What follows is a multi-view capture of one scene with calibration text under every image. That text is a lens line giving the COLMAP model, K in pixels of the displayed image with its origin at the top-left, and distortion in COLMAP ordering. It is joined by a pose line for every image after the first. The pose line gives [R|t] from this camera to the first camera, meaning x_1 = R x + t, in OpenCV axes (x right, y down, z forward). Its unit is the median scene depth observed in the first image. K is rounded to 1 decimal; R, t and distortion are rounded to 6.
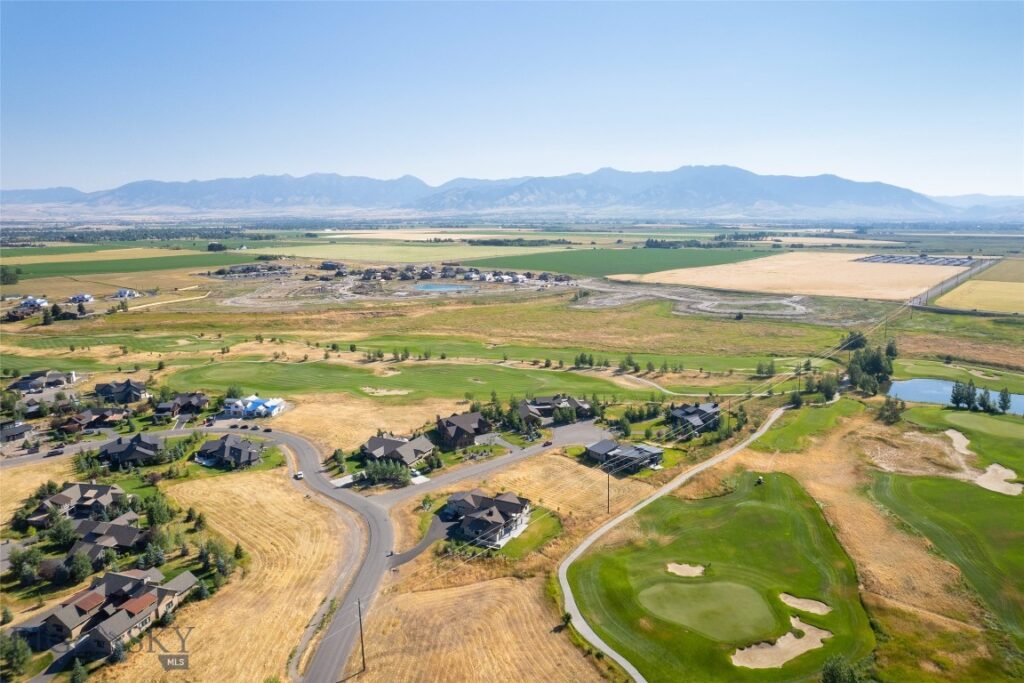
lens RADIAL K [[665.8, 0, 516.2], [0, 665.8, 336.1], [0, 0, 1]] dist [-0.059253, 0.041240]
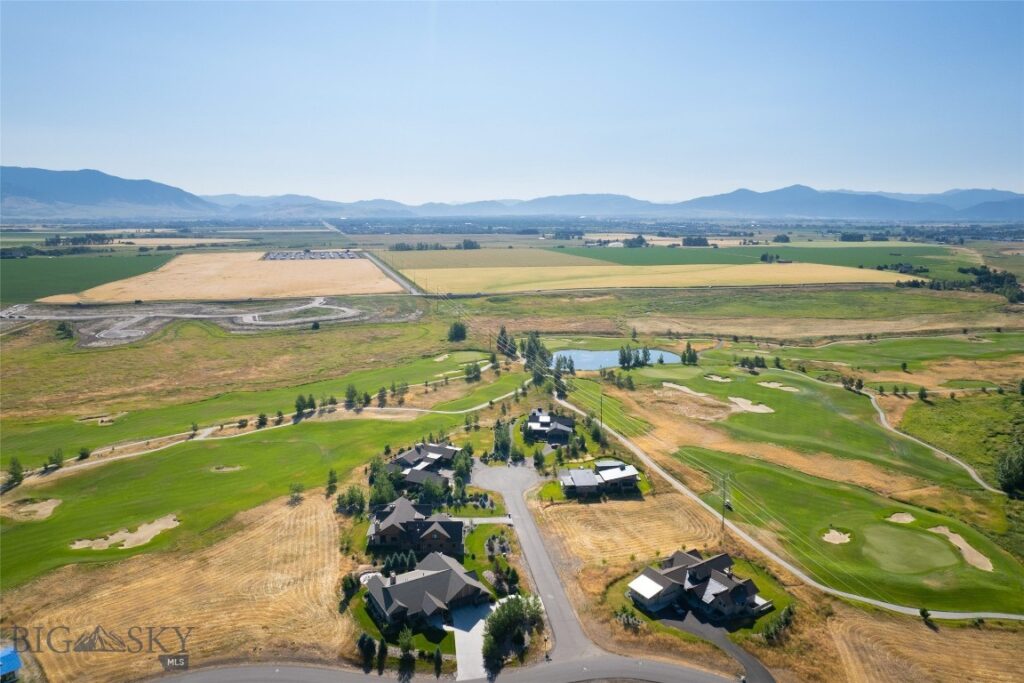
lens RADIAL K [[665.8, 0, 517.3], [0, 665.8, 347.0], [0, 0, 1]] dist [-0.059253, 0.041240]
pose [[0.526468, -0.162747, 0.834473, -0.397431], [0.147296, 0.984125, 0.099005, -0.068262], [-0.837338, 0.070792, 0.542083, 0.359336]]
